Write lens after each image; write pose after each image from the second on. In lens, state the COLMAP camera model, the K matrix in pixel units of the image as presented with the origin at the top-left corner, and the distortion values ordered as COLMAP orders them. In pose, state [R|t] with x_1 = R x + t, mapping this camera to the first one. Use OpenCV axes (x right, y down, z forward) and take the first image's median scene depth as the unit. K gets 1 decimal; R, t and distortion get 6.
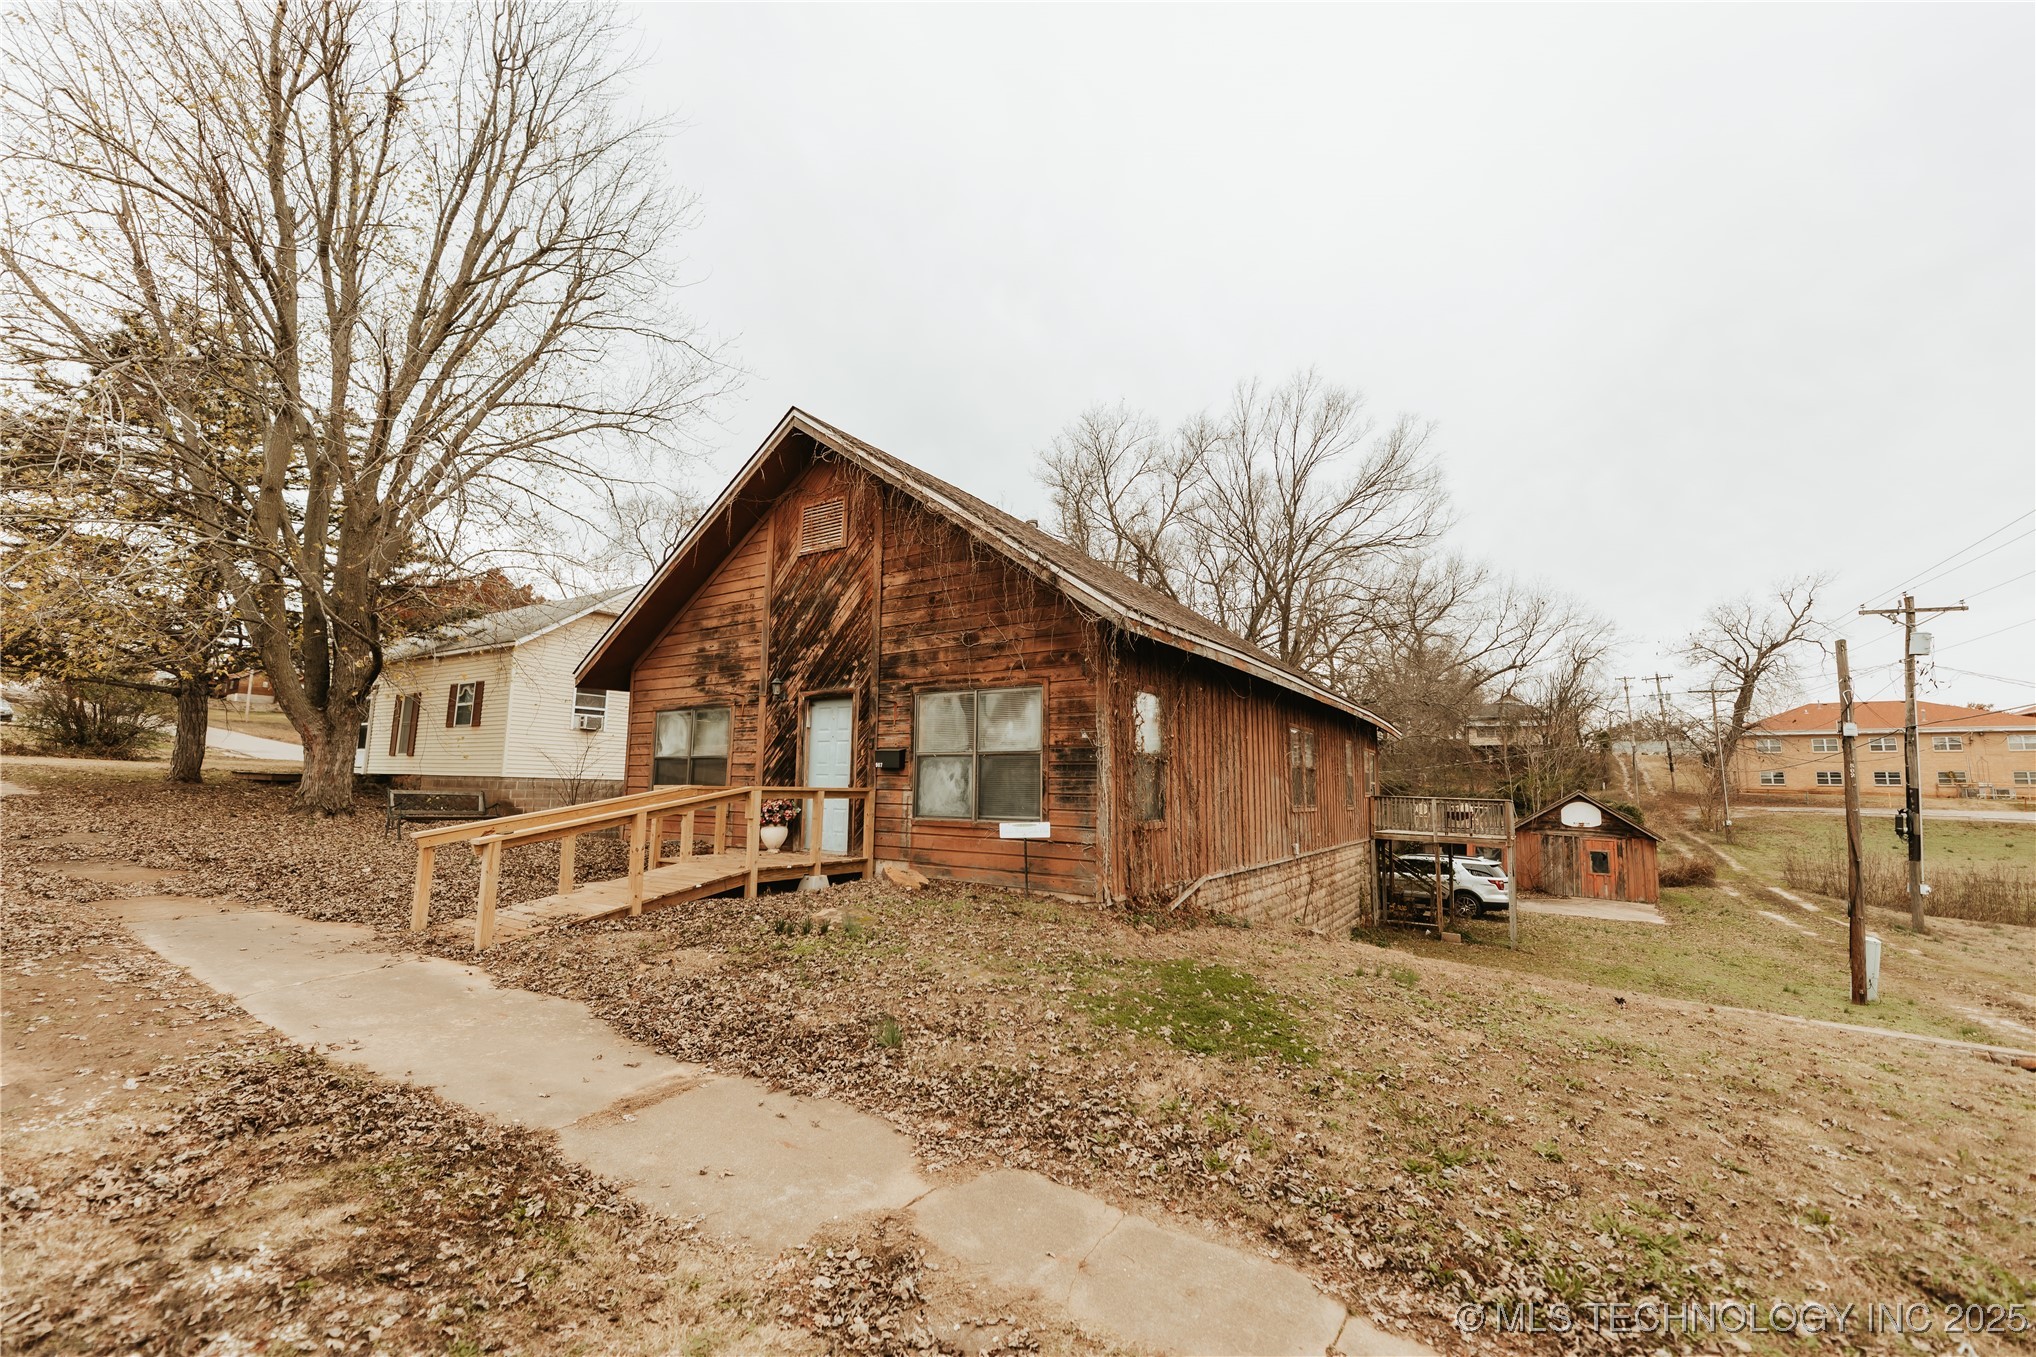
lens RADIAL K [[811.0, 0, 1015.7], [0, 811.0, 671.6], [0, 0, 1]] dist [-0.000970, -0.000133]
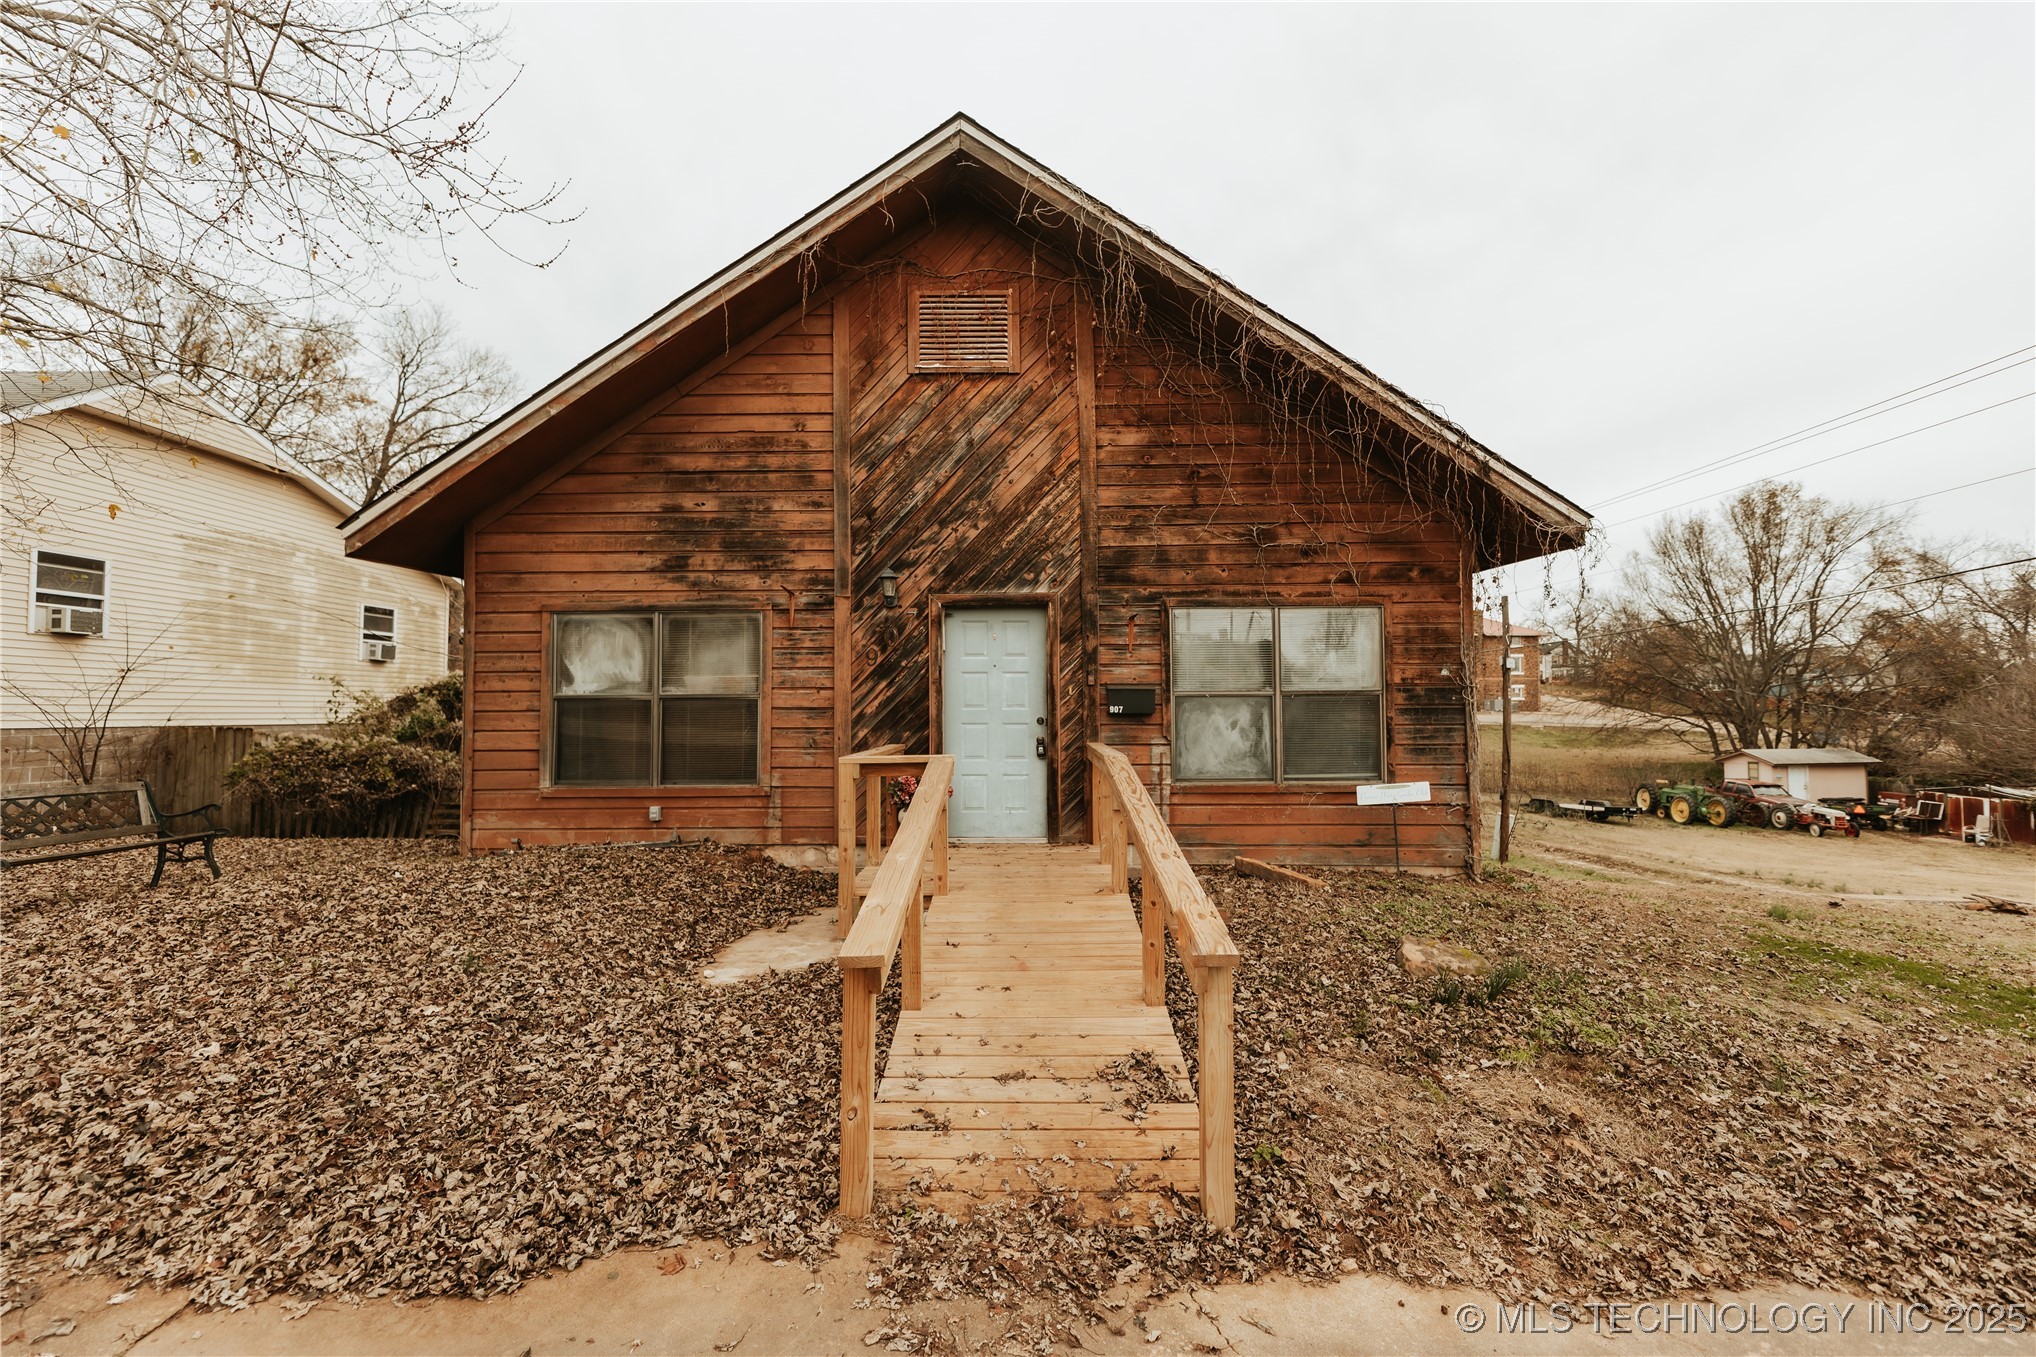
lens RADIAL K [[811.0, 0, 1015.7], [0, 811.0, 671.6], [0, 0, 1]] dist [-0.000970, -0.000133]
pose [[0.841542, 0.004599, 0.540171, -0.570247], [-0.059107, 0.994744, 0.083614, 0.029315], [-0.536948, -0.102293, 0.837391, 0.446362]]
